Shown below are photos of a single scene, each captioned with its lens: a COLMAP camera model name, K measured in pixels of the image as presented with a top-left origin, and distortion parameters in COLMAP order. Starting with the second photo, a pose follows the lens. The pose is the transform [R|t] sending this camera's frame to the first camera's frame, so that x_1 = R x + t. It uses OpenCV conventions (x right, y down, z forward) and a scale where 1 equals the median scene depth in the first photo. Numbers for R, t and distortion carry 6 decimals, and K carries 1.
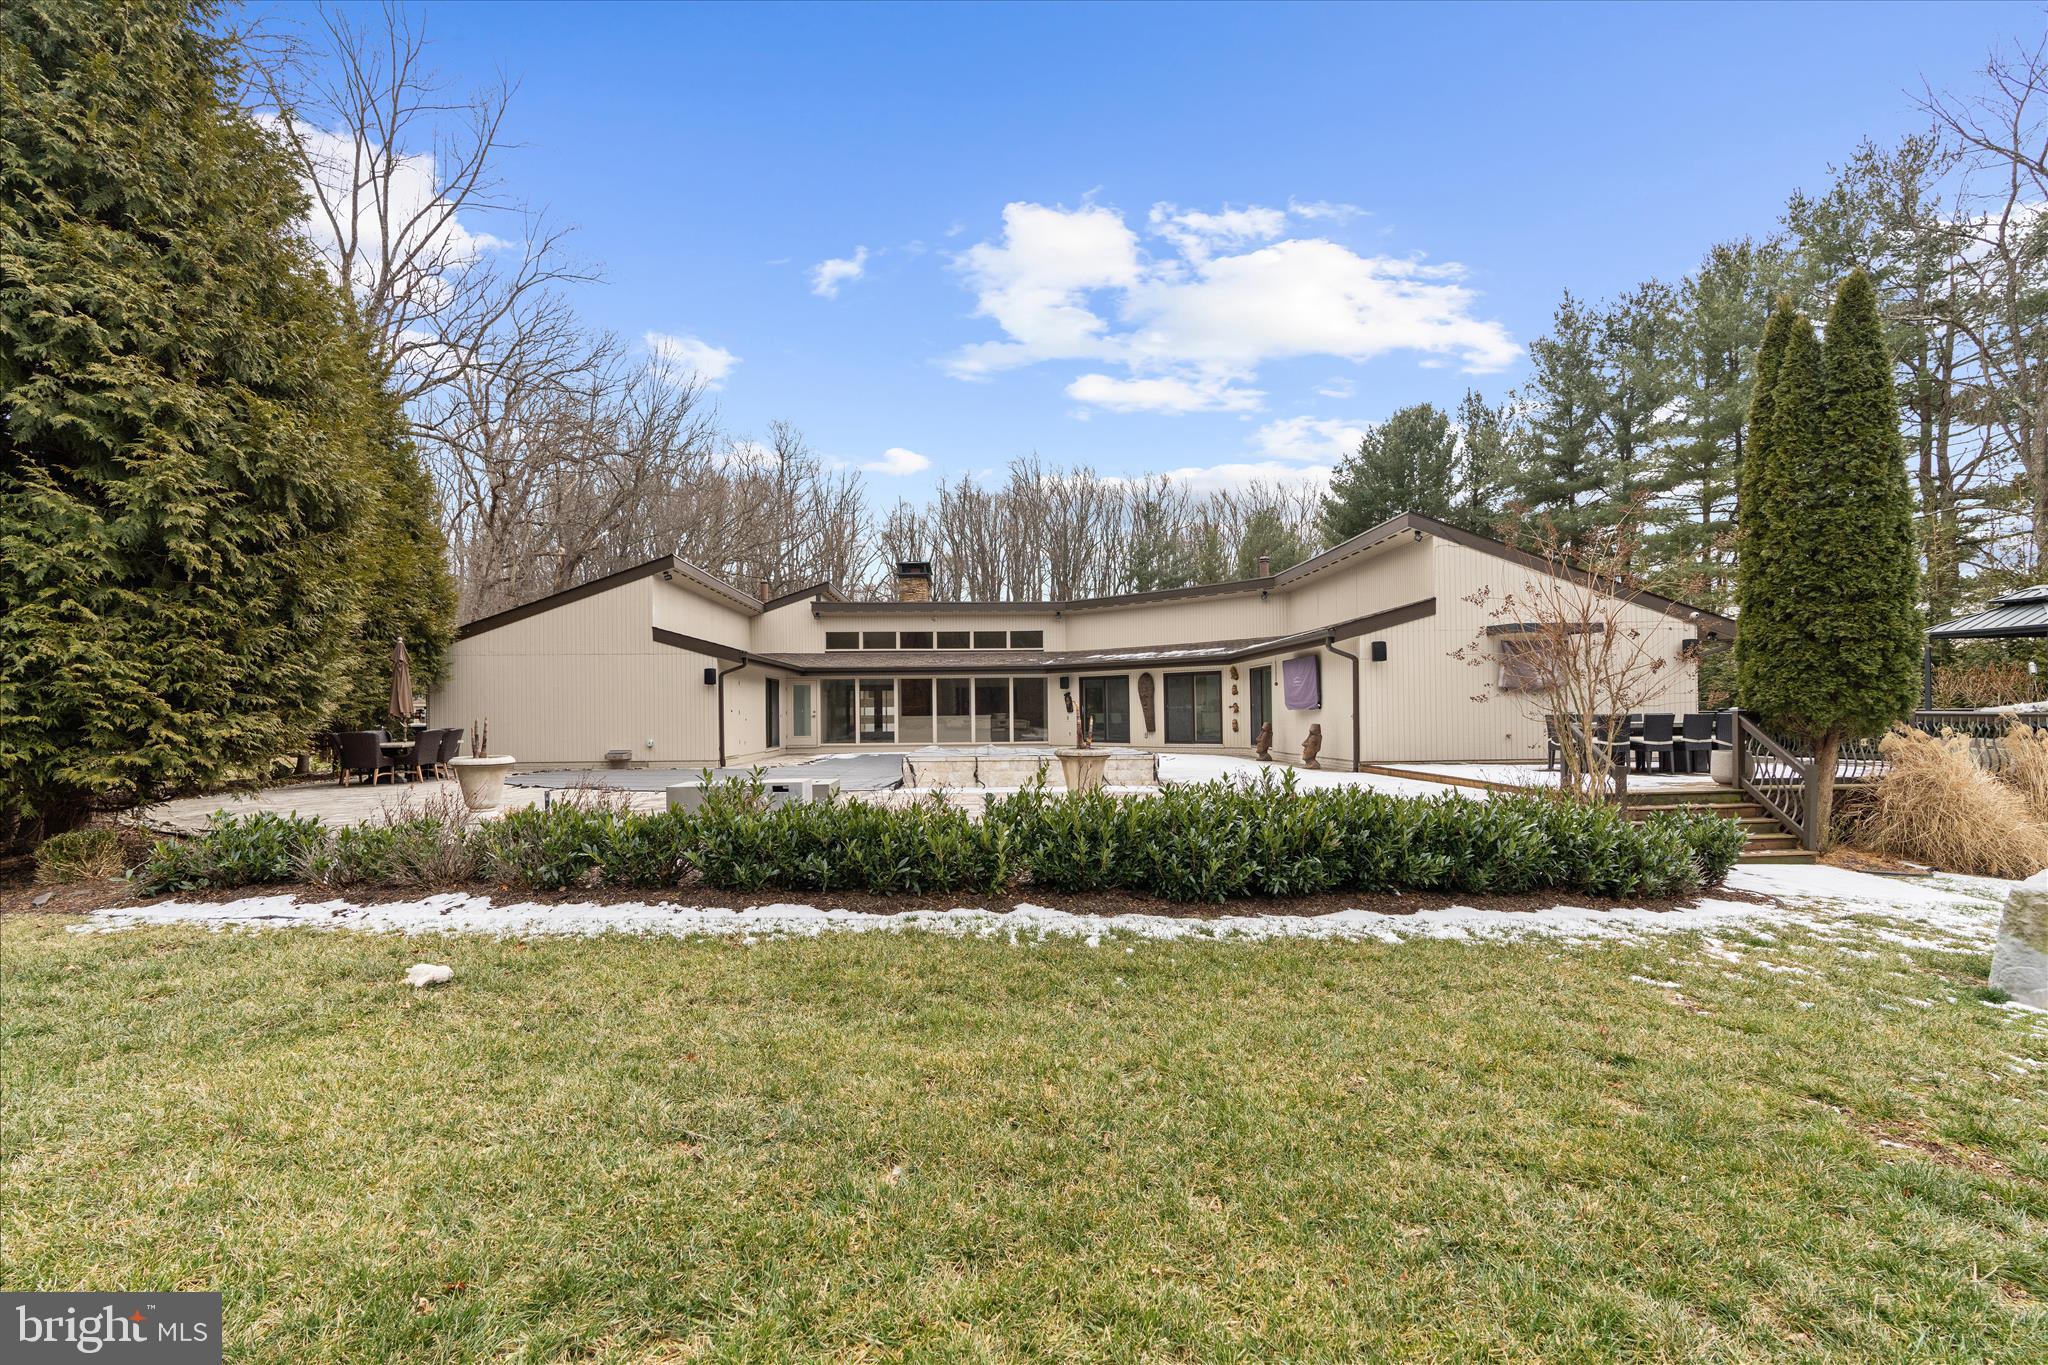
lens RADIAL K [[931.4, 0, 1001.8], [0, 931.4, 711.9], [0, 0, 1]] dist [-0.013621, 0.004609]
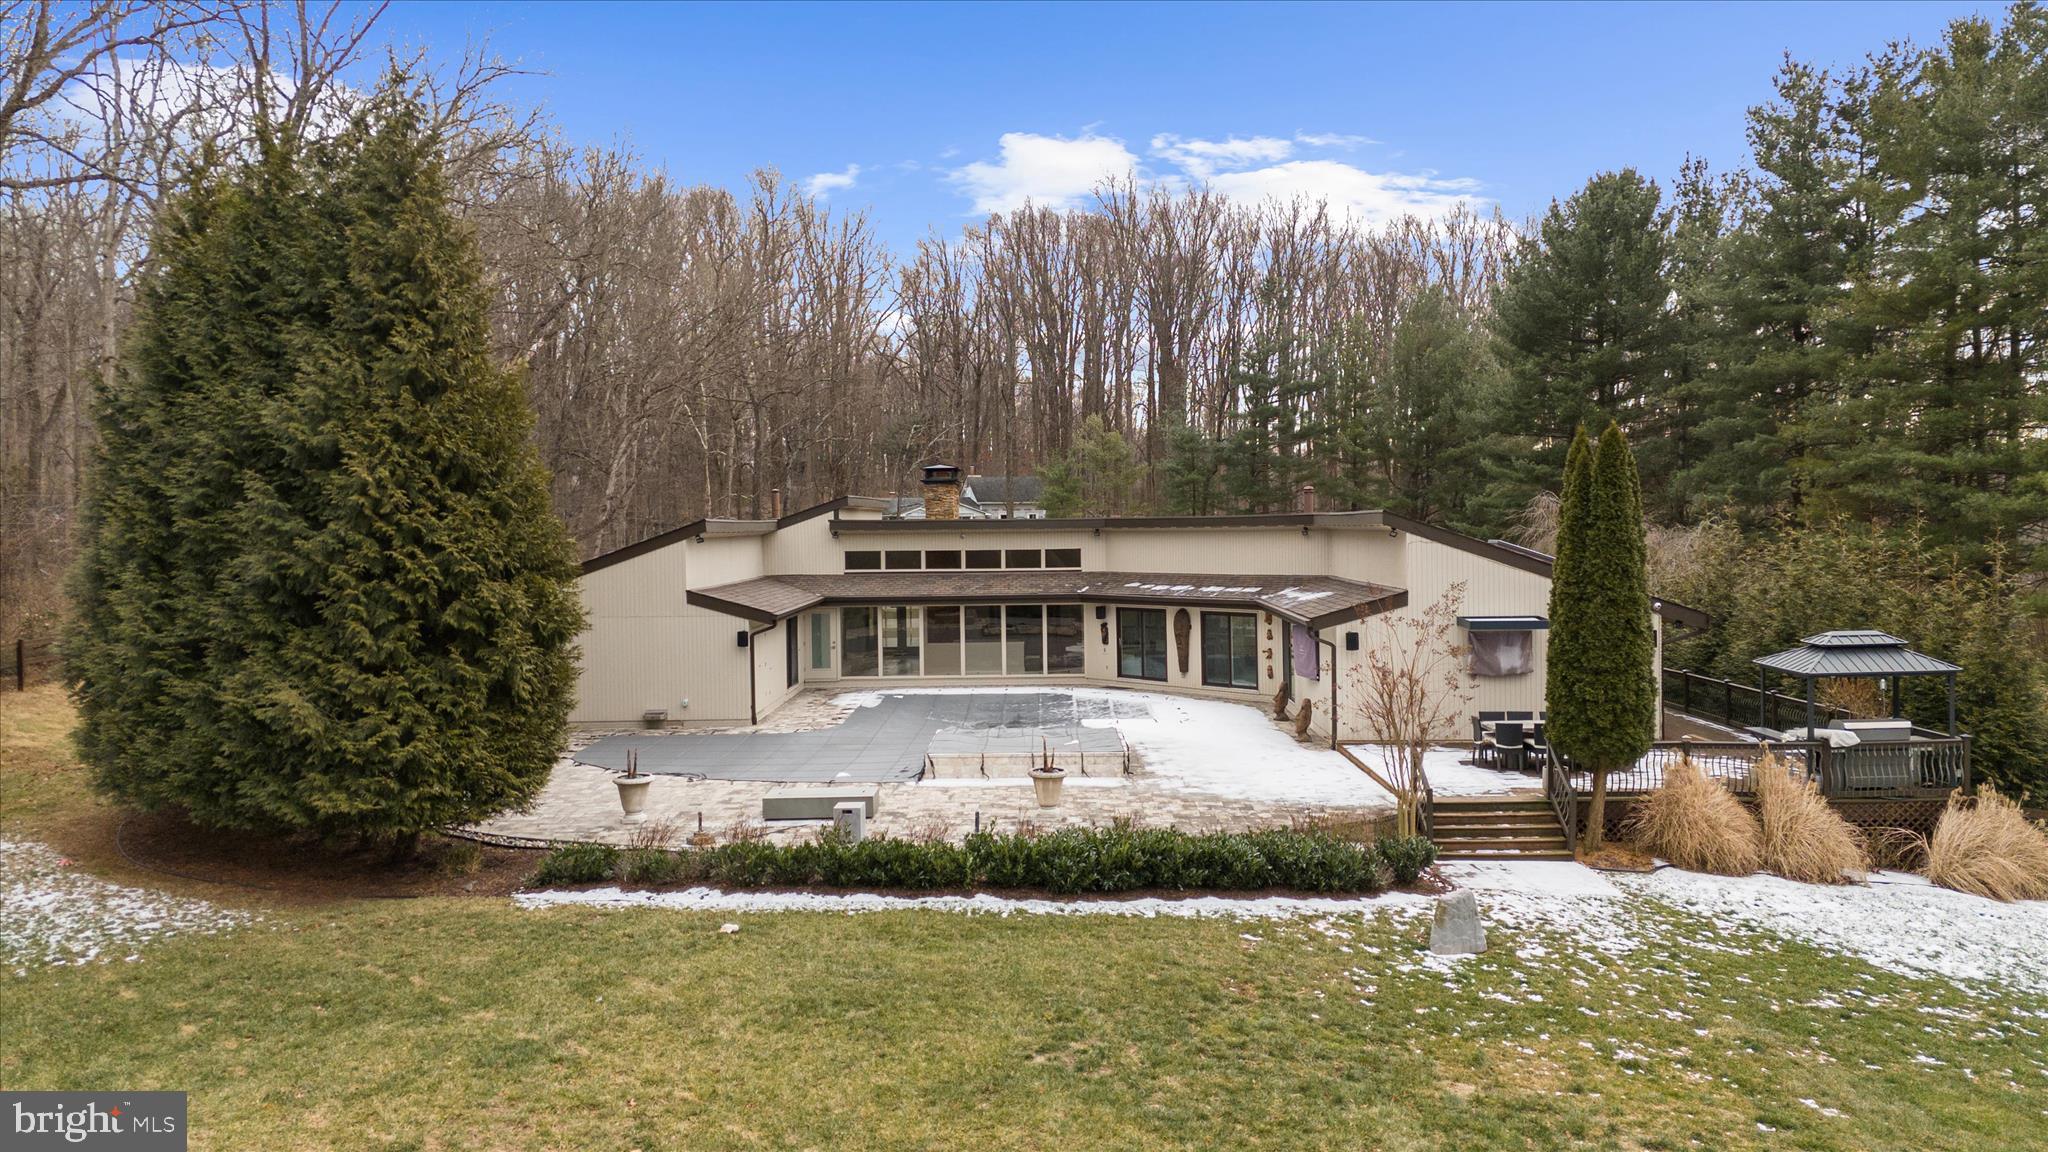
lens RADIAL K [[1467.4, 0, 999.6], [0, 1467.4, 539.2], [0, 0, 1]] dist [0.066907, -0.054892]
pose [[0.998048, -0.004956, -0.062253, 0.154672], [0.006217, 0.999779, 0.020086, -0.360786], [0.062140, -0.020434, 0.997858, -1.248271]]
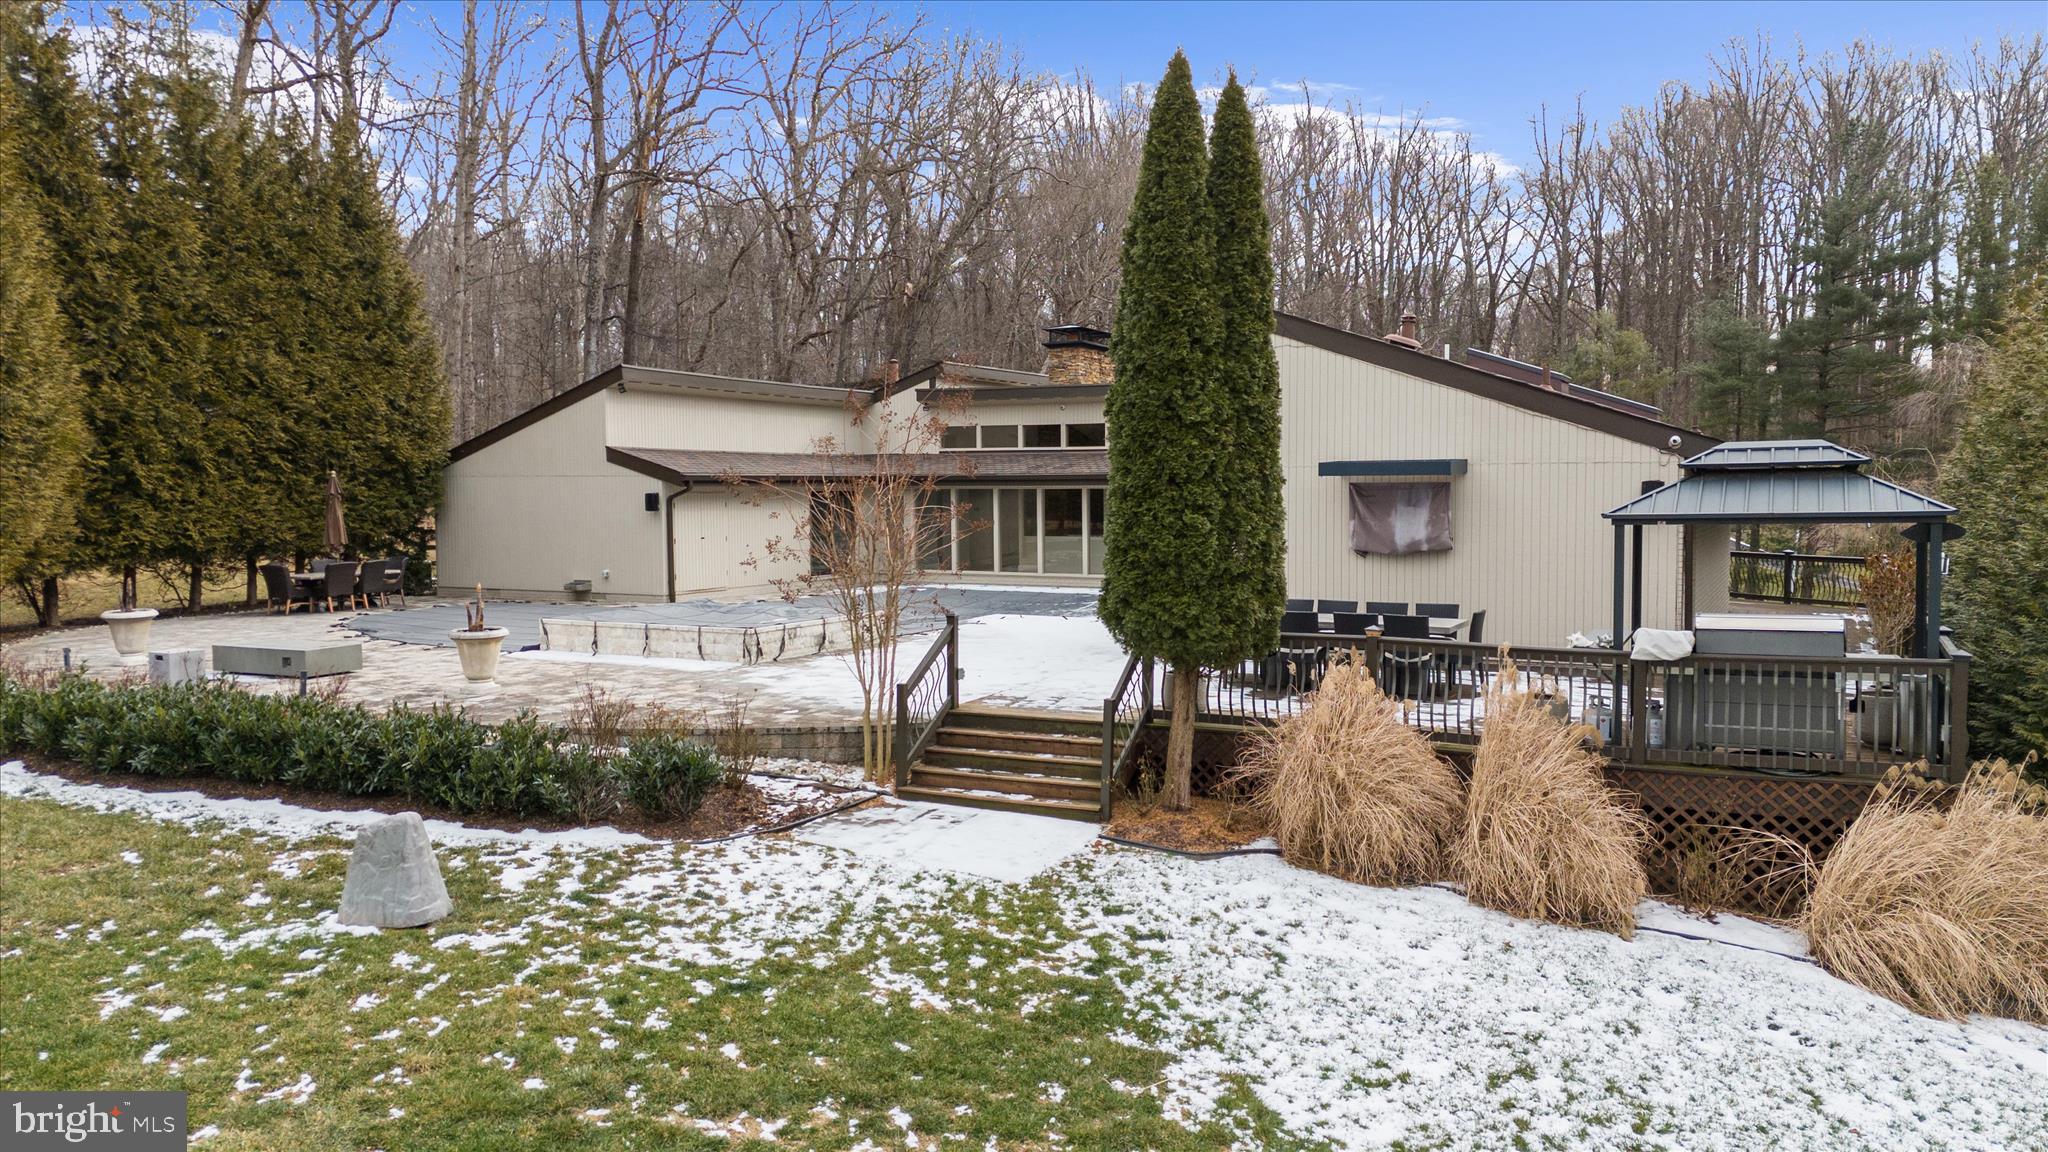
lens RADIAL K [[1467.4, 0, 1052.3], [0, 1467.4, 551.4], [0, 0, 1]] dist [0.066907, -0.054892]
pose [[0.874989, 0.026886, -0.483396, 1.422088], [-0.001520, 0.998604, 0.052791, -0.132941], [0.484141, -0.045457, 0.873808, -0.117748]]
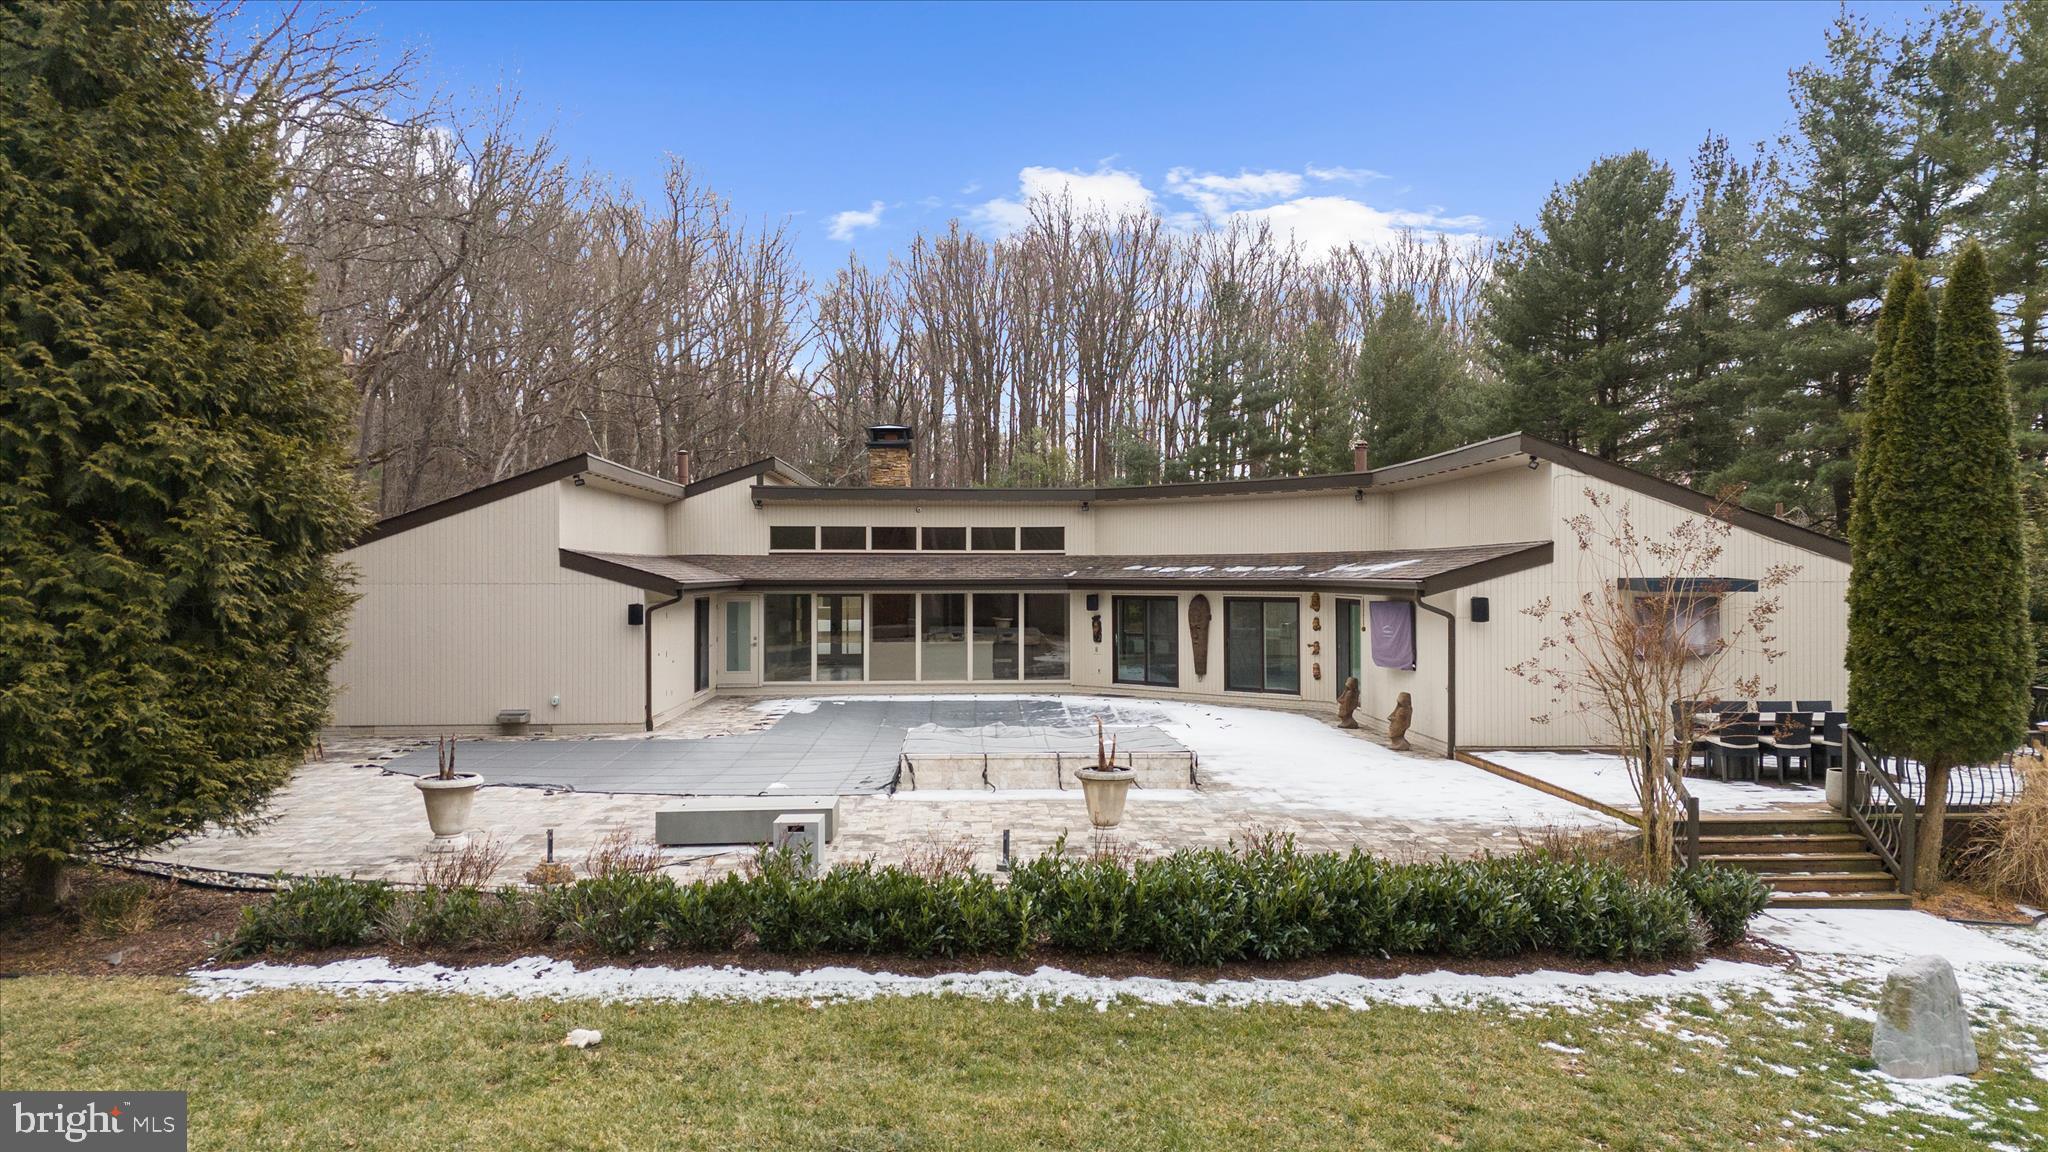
lens RADIAL K [[1467.4, 0, 1004.1], [0, 1467.4, 553.5], [0, 0, 1]] dist [0.066907, -0.054892]
pose [[0.999972, 0.007169, 0.002156, -0.018568], [-0.007151, 0.999943, -0.007913, -0.161765], [-0.002213, 0.007897, 0.999966, -0.458374]]
